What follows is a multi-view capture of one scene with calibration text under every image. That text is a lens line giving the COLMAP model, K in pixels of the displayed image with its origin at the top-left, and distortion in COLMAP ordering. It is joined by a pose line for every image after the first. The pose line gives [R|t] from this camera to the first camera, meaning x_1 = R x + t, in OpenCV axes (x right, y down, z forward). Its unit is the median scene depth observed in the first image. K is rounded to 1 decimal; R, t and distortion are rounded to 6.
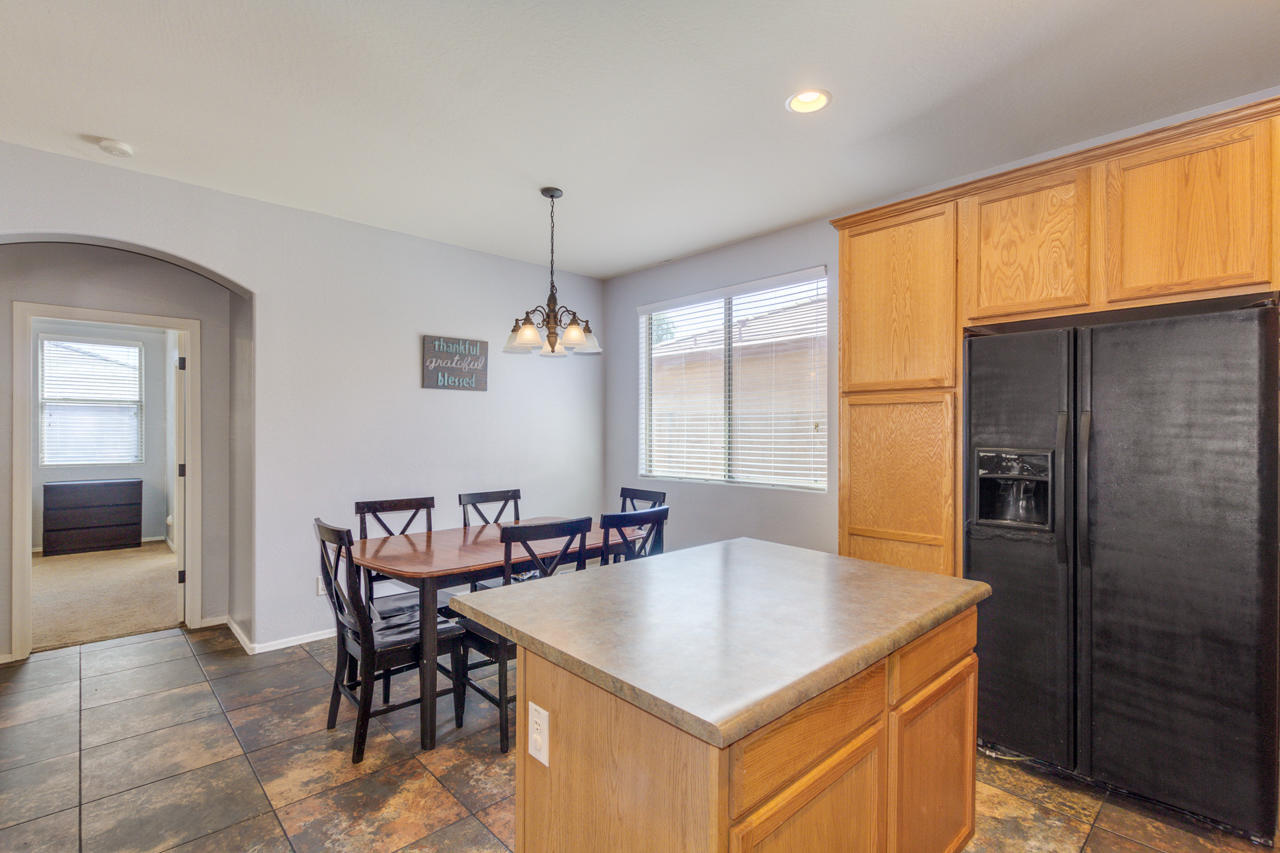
lens RADIAL K [[599.3, 0, 640.0], [0, 599.3, 426.5], [0, 0, 1]] dist [0.009471, 0.000177]
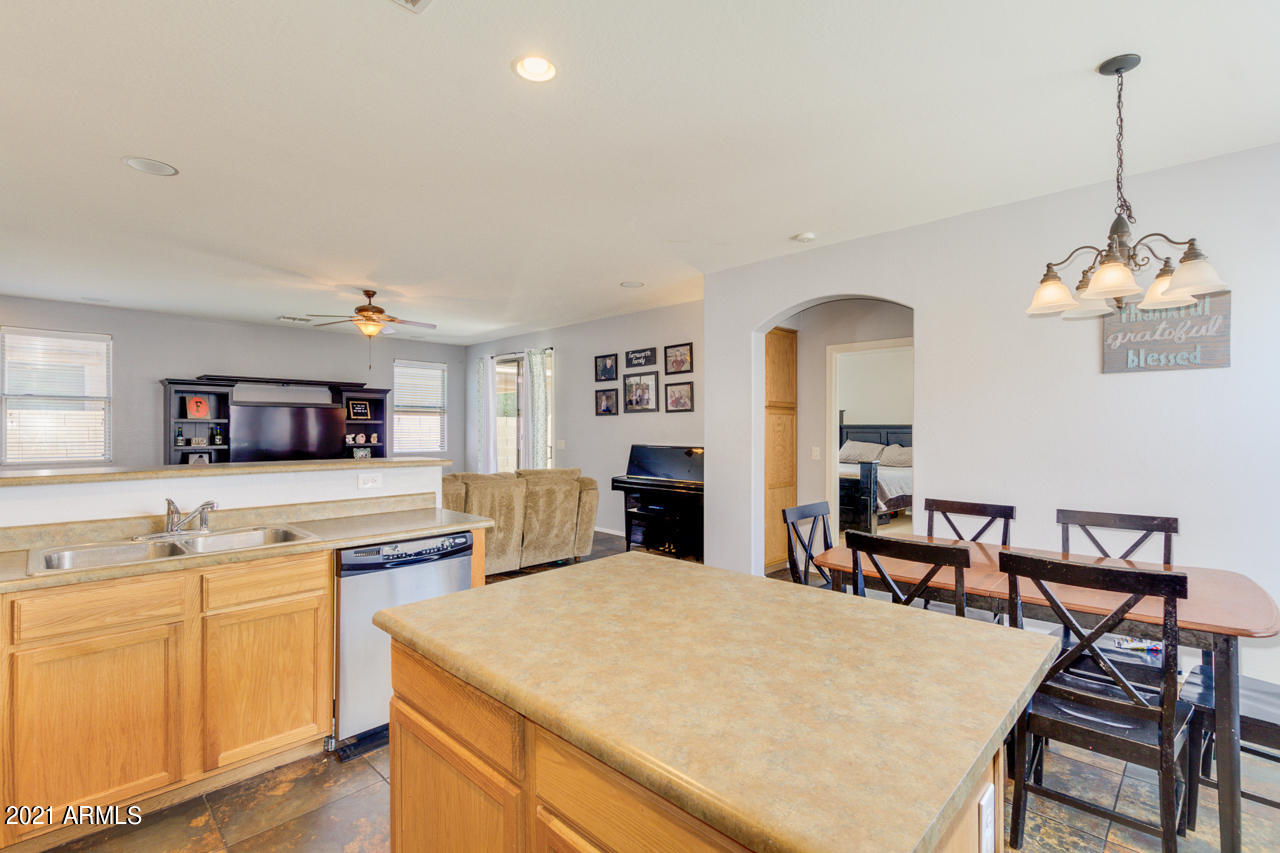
lens RADIAL K [[588.6, 0, 640.0], [0, 588.6, 426.5], [0, 0, 1]] dist [0.003814, -0.000020]
pose [[0.037848, -0.003814, -0.999276, 0.487648], [0.008137, 0.999961, -0.003509, 0.003240], [0.999250, -0.007999, 0.037878, 0.462612]]
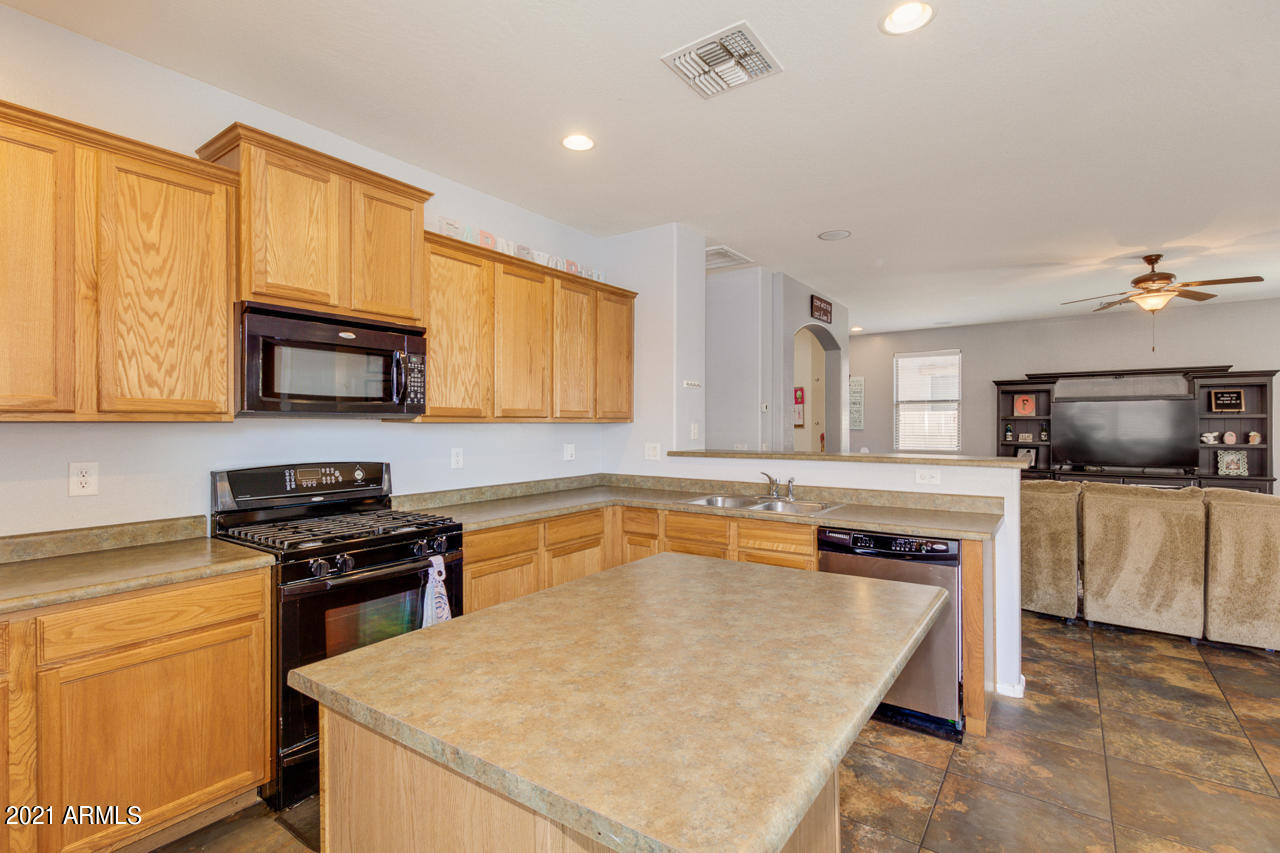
lens RADIAL K [[588.6, 0, 640.0], [0, 588.6, 426.5], [0, 0, 1]] dist [0.003814, -0.000020]
pose [[-0.982411, 0.001989, -0.186721, 0.184465], [0.003271, 0.999973, -0.006554, 0.005951], [0.186703, -0.007049, -0.982391, 0.904788]]
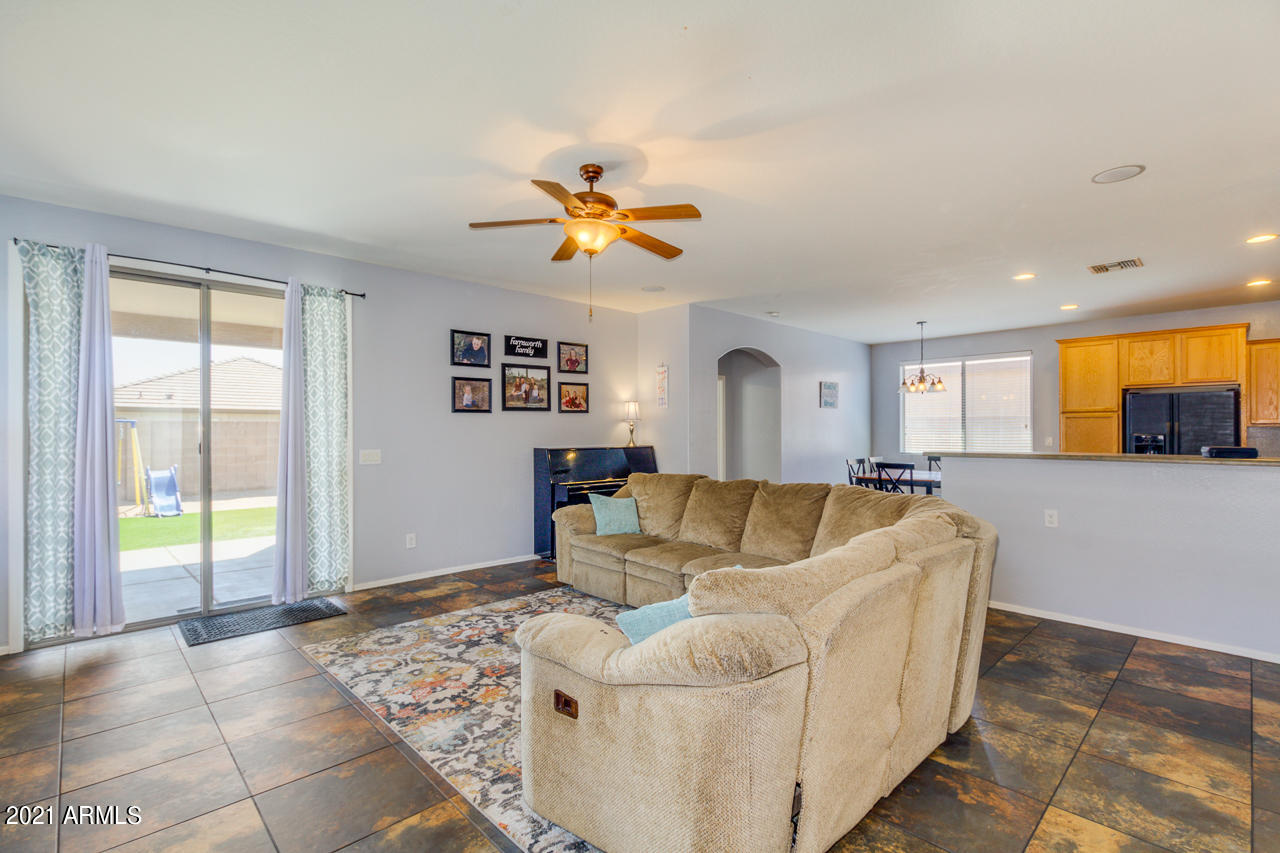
lens RADIAL K [[588.6, 0, 640.0], [0, 588.6, 426.5], [0, 0, 1]] dist [0.003814, -0.000020]
pose [[0.999931, -0.003504, 0.011223, -1.264025], [0.003472, 0.999990, 0.002897, -0.011137], [-0.011233, -0.002858, 0.999933, -1.229444]]
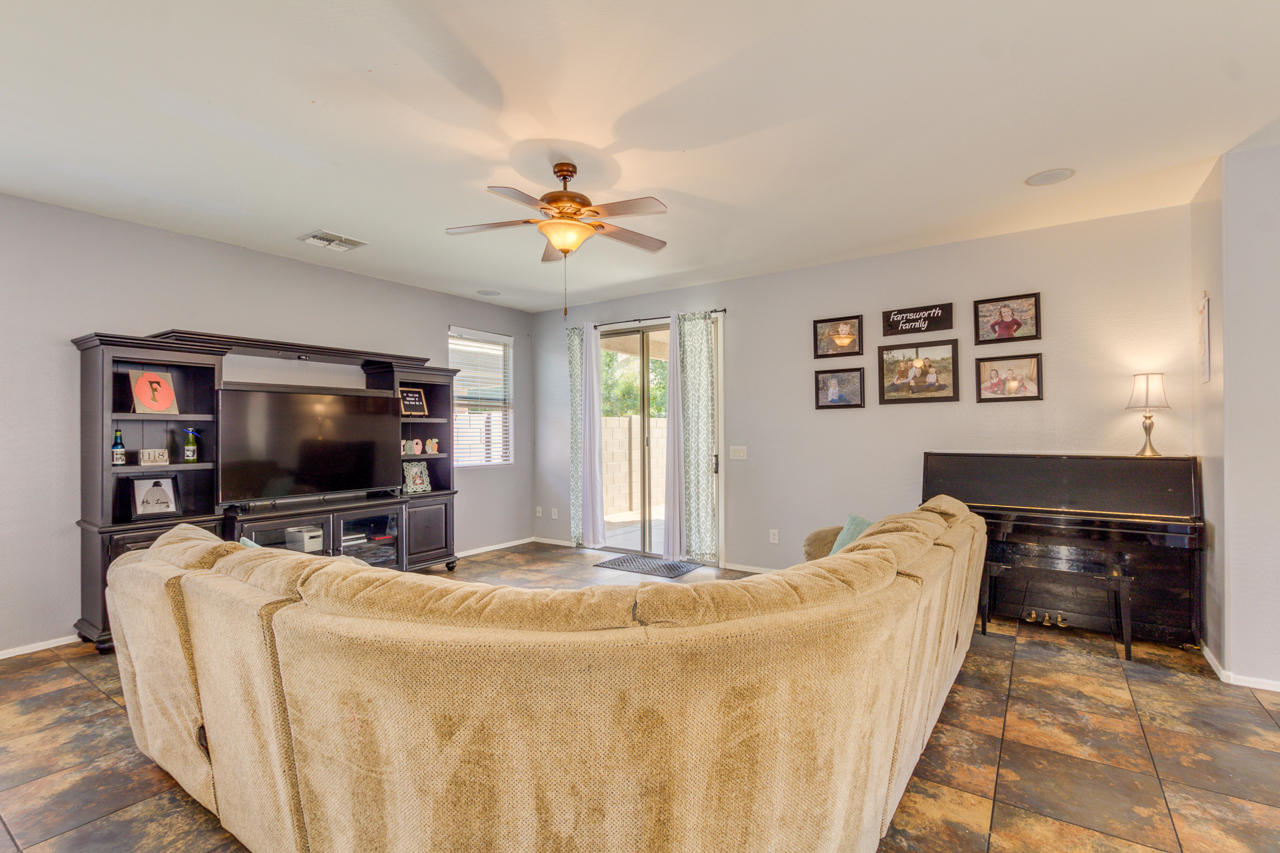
lens RADIAL K [[588.6, 0, 640.0], [0, 588.6, 426.5], [0, 0, 1]] dist [0.003814, -0.000020]
pose [[0.211906, -0.009240, -0.977246, -0.389137], [0.014189, 0.999879, -0.006377, 0.000510], [0.977187, -0.012515, 0.212012, -0.373763]]
